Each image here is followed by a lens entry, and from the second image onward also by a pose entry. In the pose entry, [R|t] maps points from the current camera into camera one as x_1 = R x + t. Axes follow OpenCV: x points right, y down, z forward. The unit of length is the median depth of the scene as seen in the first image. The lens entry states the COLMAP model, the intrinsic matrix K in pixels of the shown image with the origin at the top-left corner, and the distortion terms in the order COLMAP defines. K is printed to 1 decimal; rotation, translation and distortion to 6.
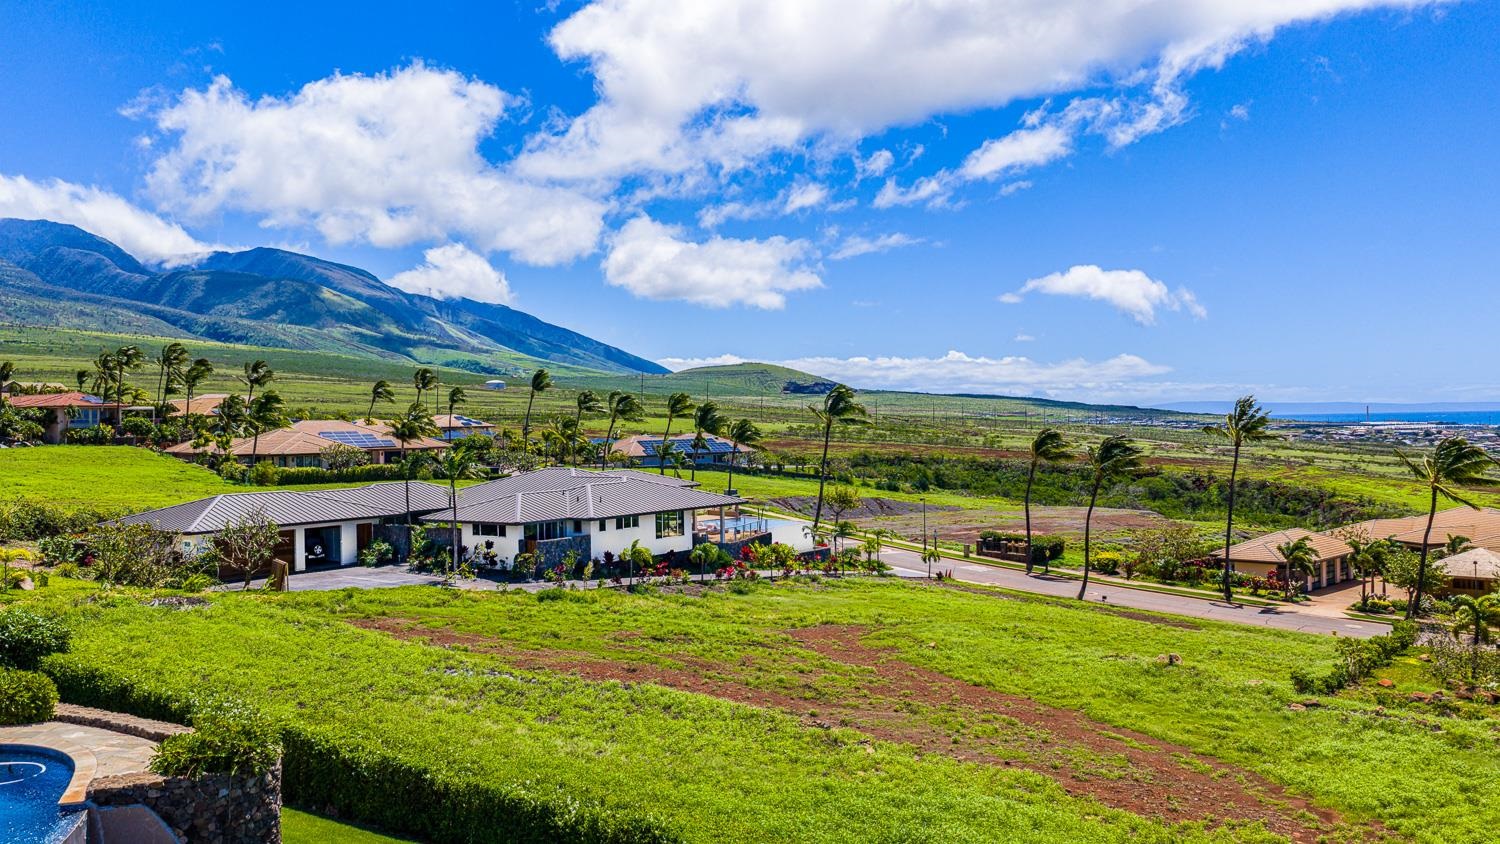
lens RADIAL K [[1236.6, 0, 748.5], [0, 1236.6, 422.8], [0, 0, 1]] dist [0.005324, -0.028020]
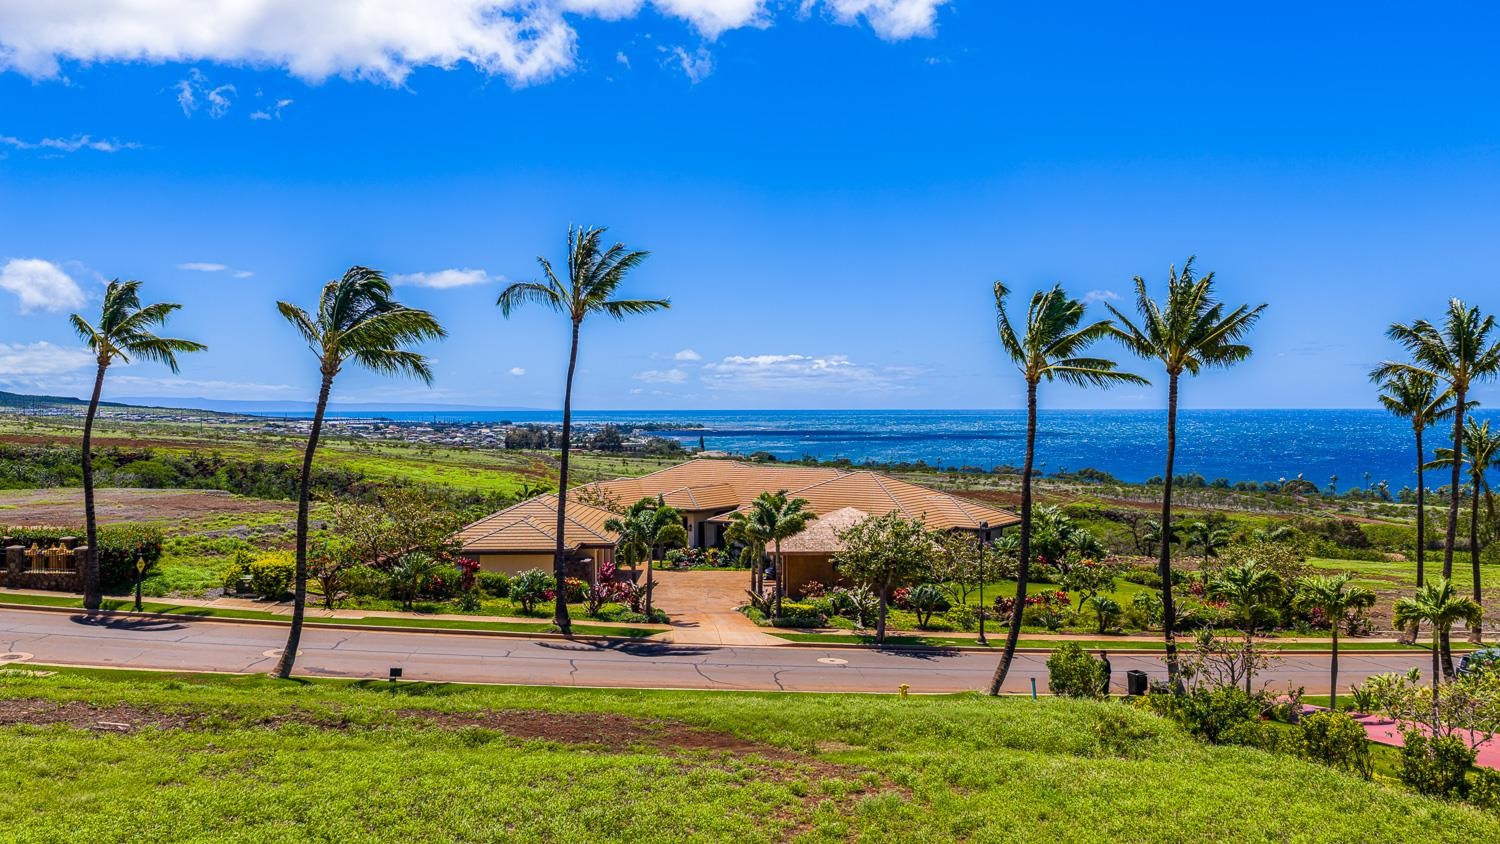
lens RADIAL K [[1236.6, 0, 746.0], [0, 1236.6, 409.8], [0, 0, 1]] dist [0.005324, -0.028020]
pose [[0.695119, 0.014823, 0.718742, 0.024249], [-0.009133, 0.999889, -0.011788, 0.017306], [-0.718837, 0.001629, 0.695177, 0.174557]]
